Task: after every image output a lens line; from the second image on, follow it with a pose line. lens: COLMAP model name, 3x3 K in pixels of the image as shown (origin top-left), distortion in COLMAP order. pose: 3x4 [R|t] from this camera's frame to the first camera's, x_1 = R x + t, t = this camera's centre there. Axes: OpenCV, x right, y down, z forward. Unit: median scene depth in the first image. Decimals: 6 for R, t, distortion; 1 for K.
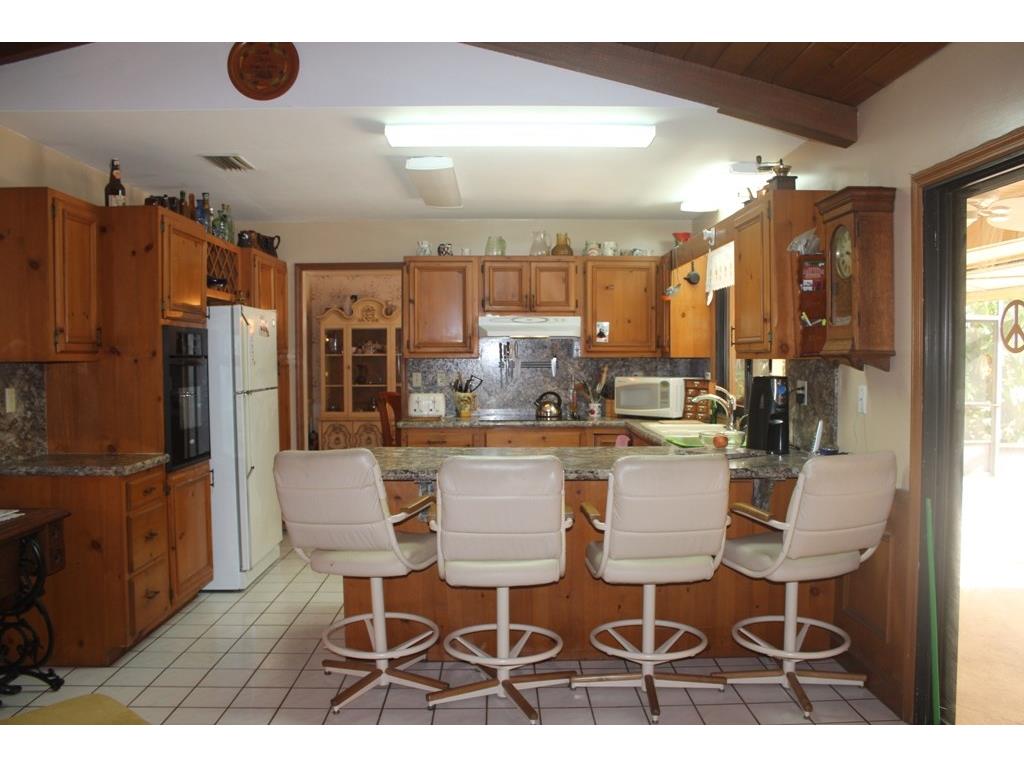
lens RADIAL K [[852.9, 0, 503.4], [0, 852.9, 393.7], [0, 0, 1]] dist [-0.156351, 0.129201]
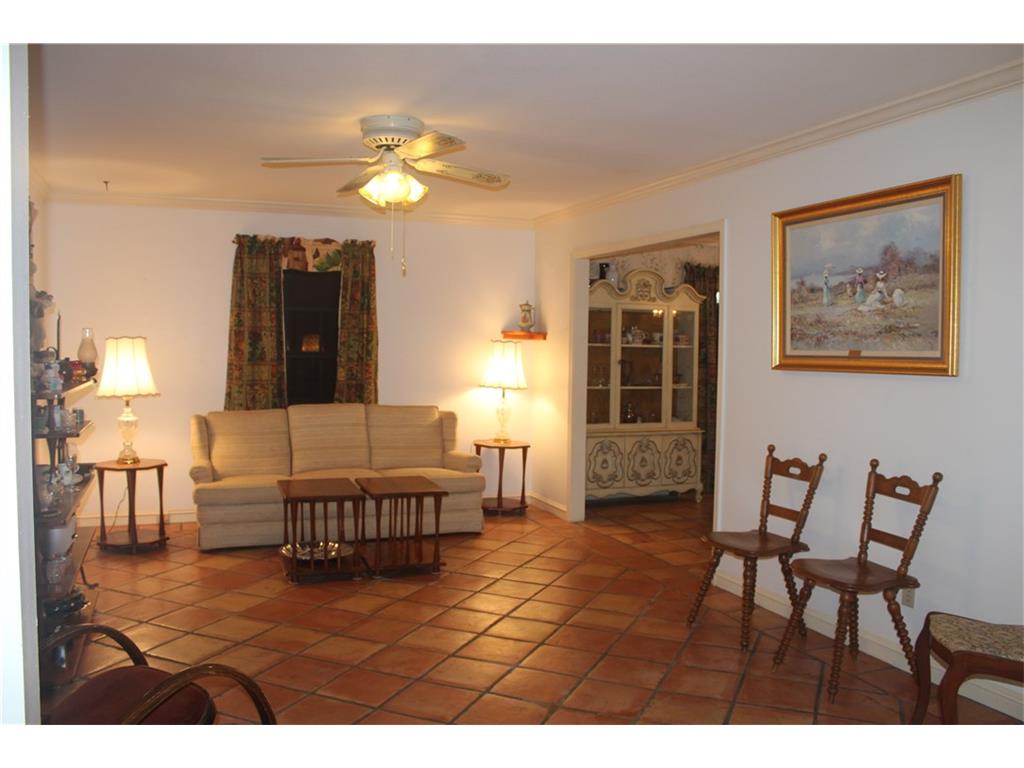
lens RADIAL K [[852.9, 0, 516.9], [0, 852.9, 388.8], [0, 0, 1]] dist [-0.156351, 0.129201]
pose [[0.928327, 0.002595, 0.371756, -0.858512], [-0.005354, 0.999965, 0.006389, -0.020409], [-0.371727, -0.007921, 0.928308, 0.578589]]
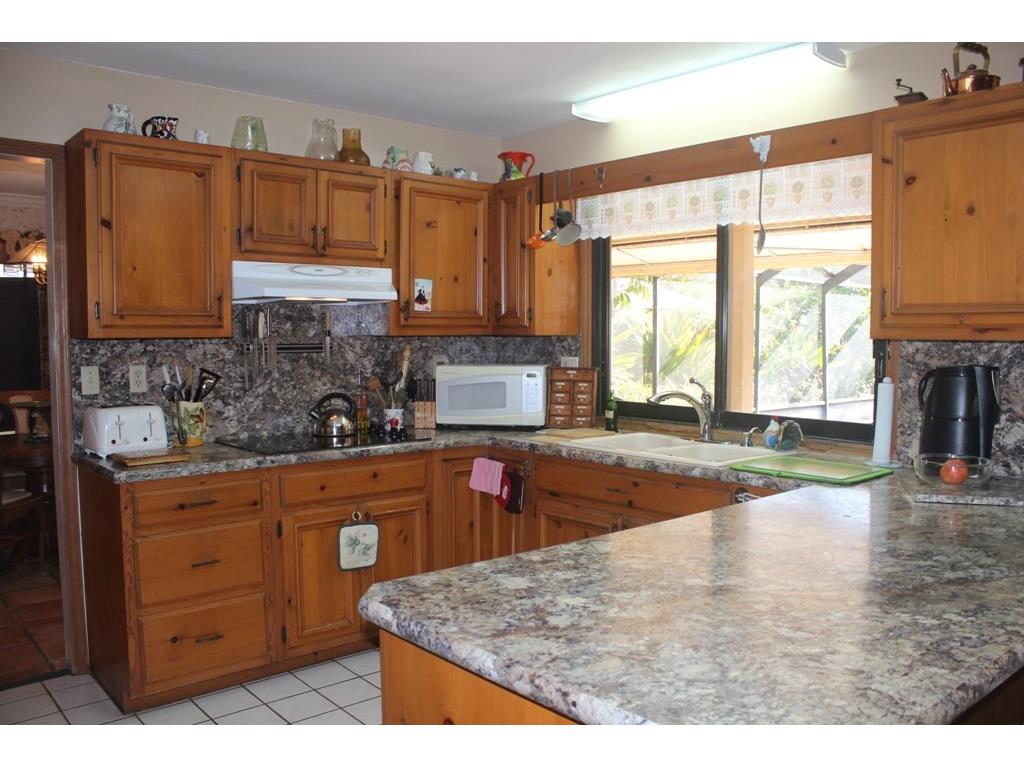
lens RADIAL K [[852.9, 0, 508.3], [0, 852.9, 394.3], [0, 0, 1]] dist [-0.156351, 0.129201]
pose [[0.762846, -0.042659, 0.645171, -0.248340], [0.025699, 0.999033, 0.035671, -0.020642], [-0.646069, -0.010631, 0.763205, 0.493928]]
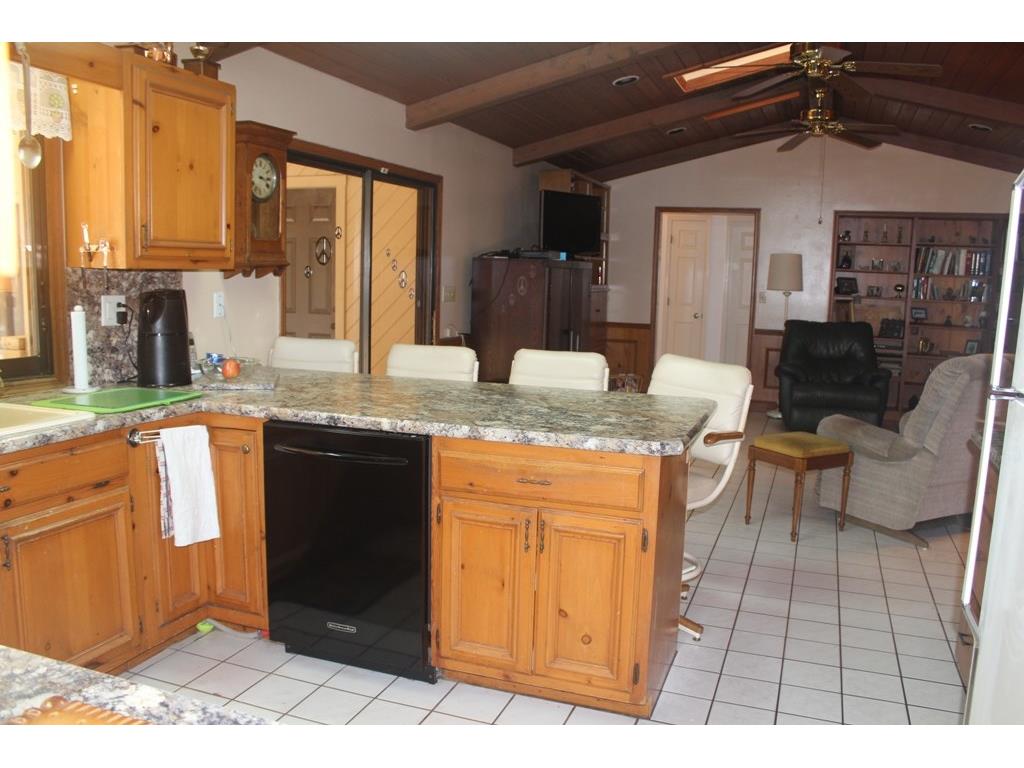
lens RADIAL K [[852.9, 0, 510.1], [0, 852.9, 385.7], [0, 0, 1]] dist [-0.156351, 0.129201]
pose [[-0.937140, -0.063217, 0.343178, -0.179882], [-0.004283, 0.985463, 0.169838, -0.045593], [-0.348926, 0.157692, -0.923788, 1.103642]]
